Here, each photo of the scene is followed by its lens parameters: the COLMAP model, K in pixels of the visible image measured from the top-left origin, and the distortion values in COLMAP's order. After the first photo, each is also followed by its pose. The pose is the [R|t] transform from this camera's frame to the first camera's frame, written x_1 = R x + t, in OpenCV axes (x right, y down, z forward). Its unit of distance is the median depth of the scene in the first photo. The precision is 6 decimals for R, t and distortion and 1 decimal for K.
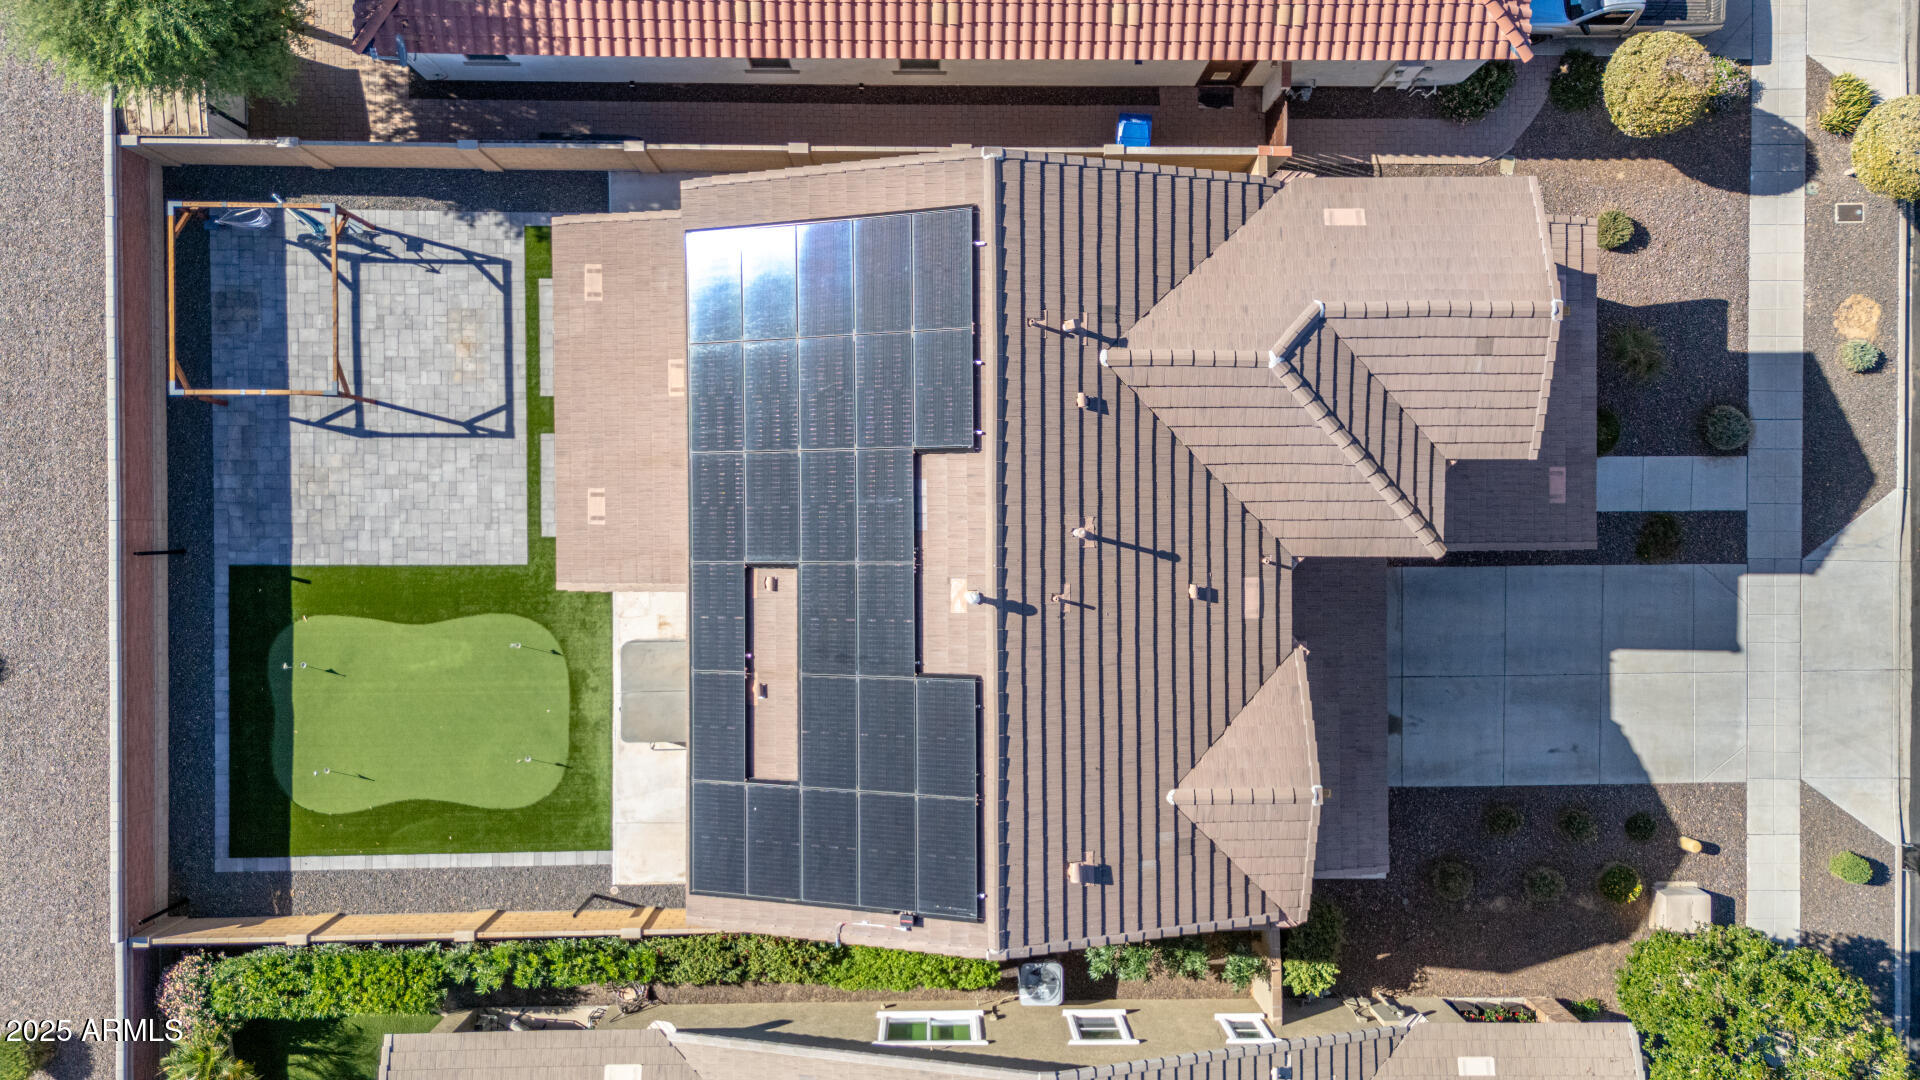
lens RADIAL K [[1409.1, 0, 960.0], [0, 1409.1, 540.0], [0, 0, 1]] dist [0.073459, -0.066136]
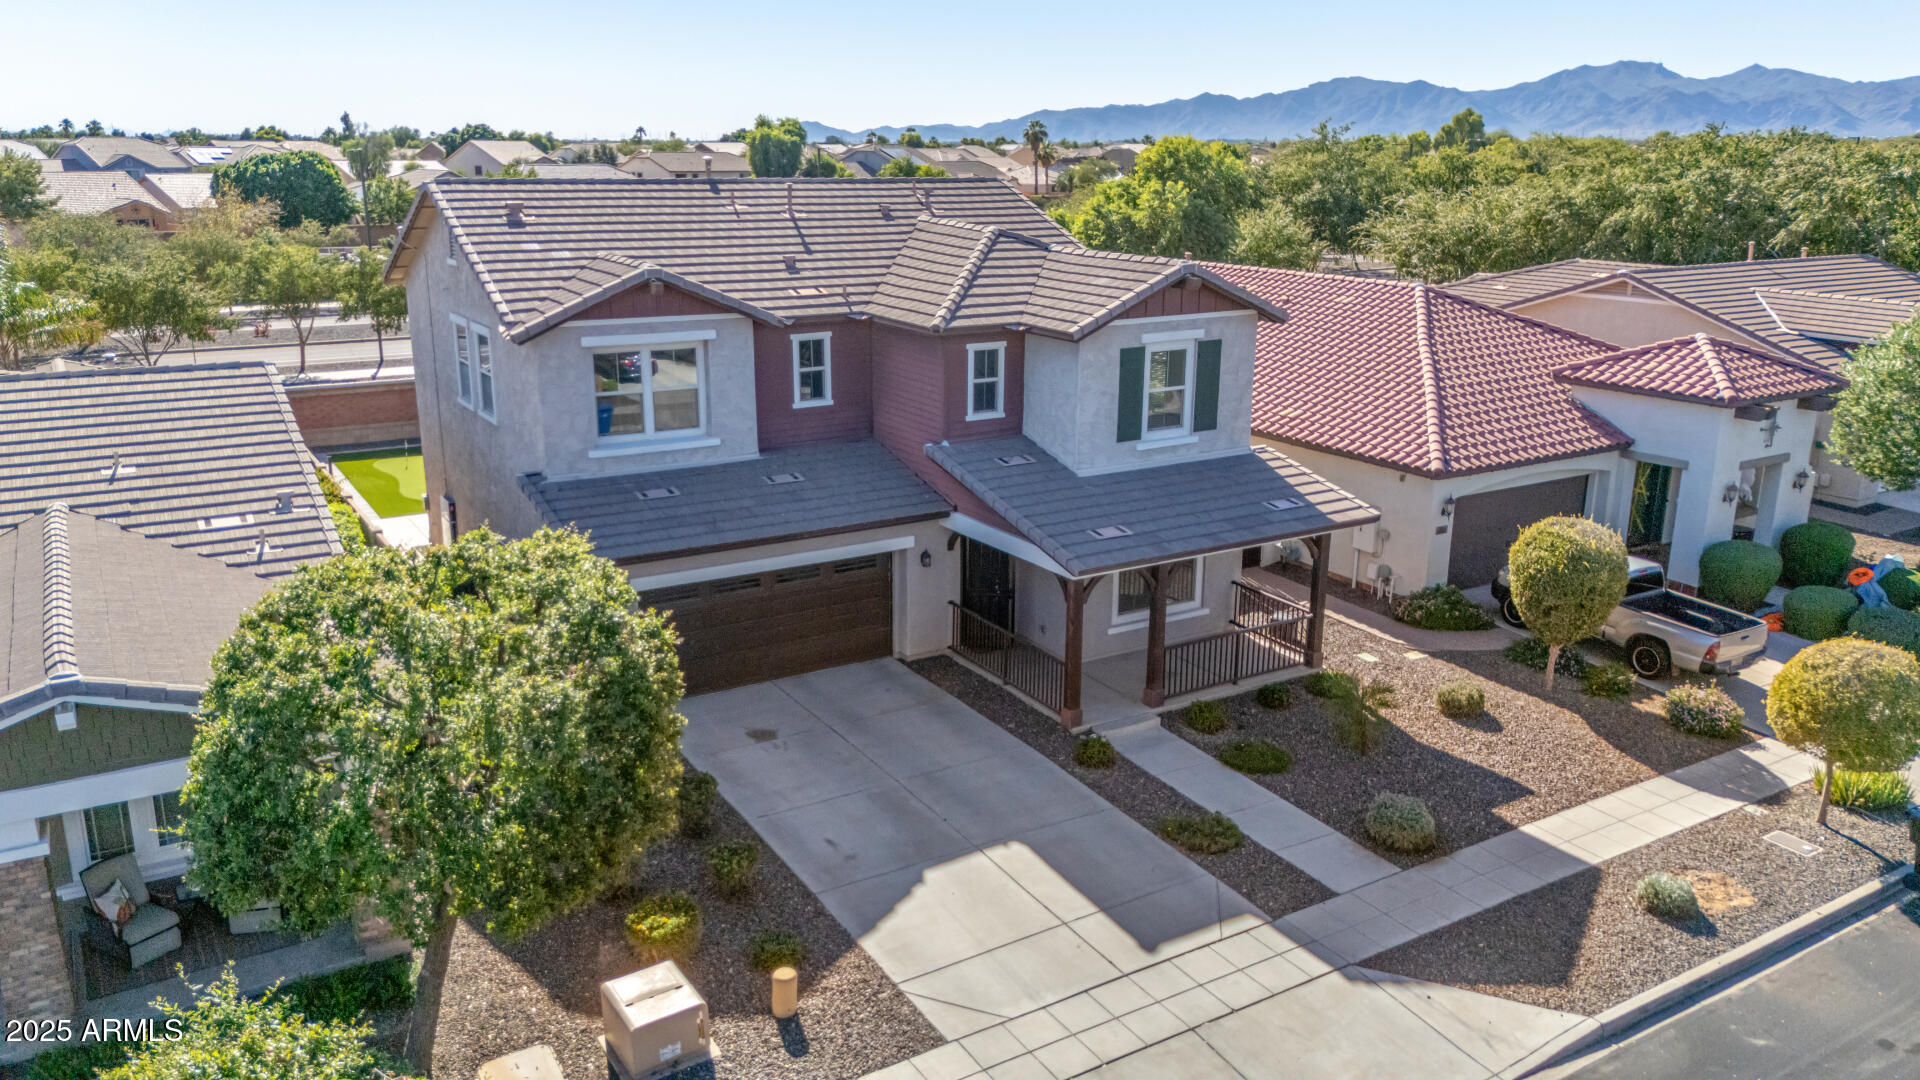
lens RADIAL K [[1409.1, 0, 960.0], [0, 1409.1, 540.0], [0, 0, 1]] dist [0.073459, -0.066136]
pose [[0.526525, 0.228932, -0.818756, 0.919845], [-0.850077, 0.128304, -0.510791, 0.399934], [-0.011887, 0.964950, 0.262165, 0.705849]]
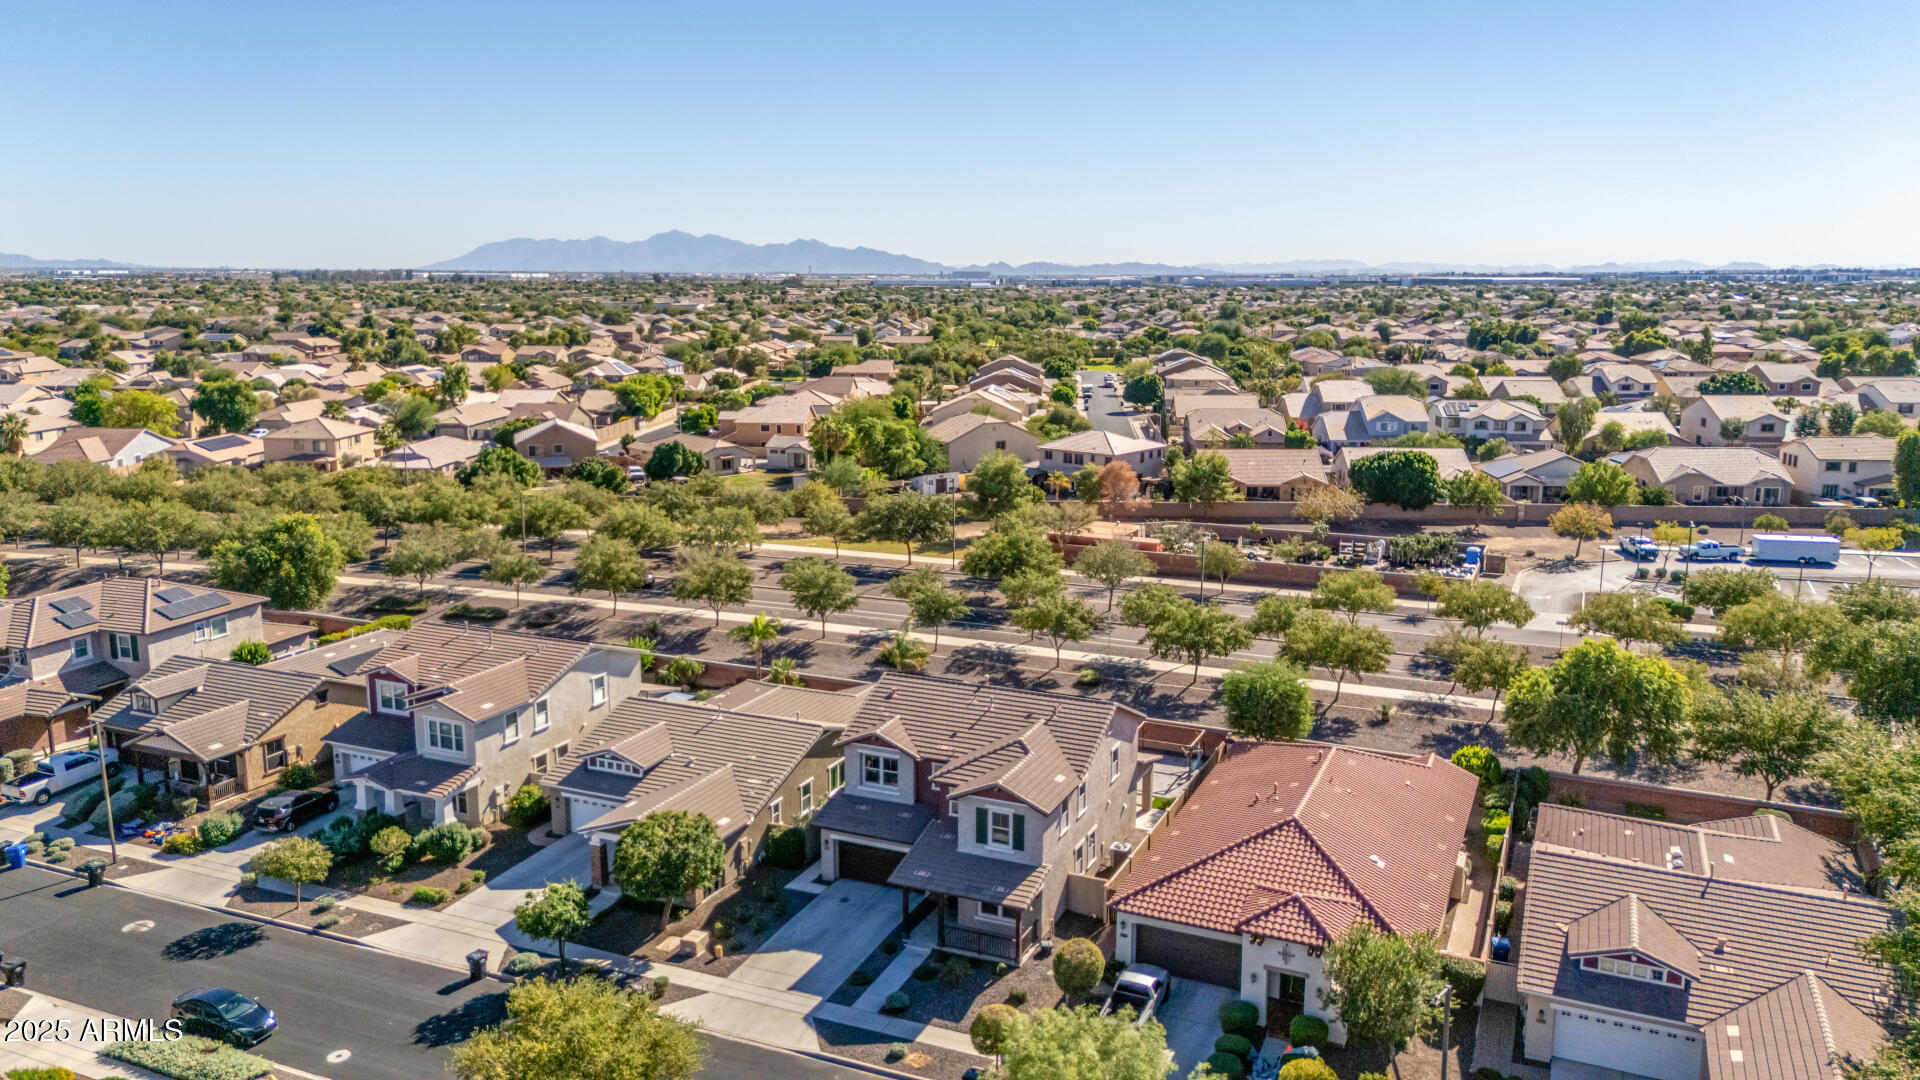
lens RADIAL K [[1408.9, 0, 960.0], [0, 1408.9, 540.0], [0, 0, 1]] dist [0.099863, -0.116952]
pose [[-0.410764, 0.169626, -0.895823, 2.048528], [-0.911678, -0.087997, 0.401372, -0.839393], [-0.010746, 0.981572, 0.190790, 0.050740]]
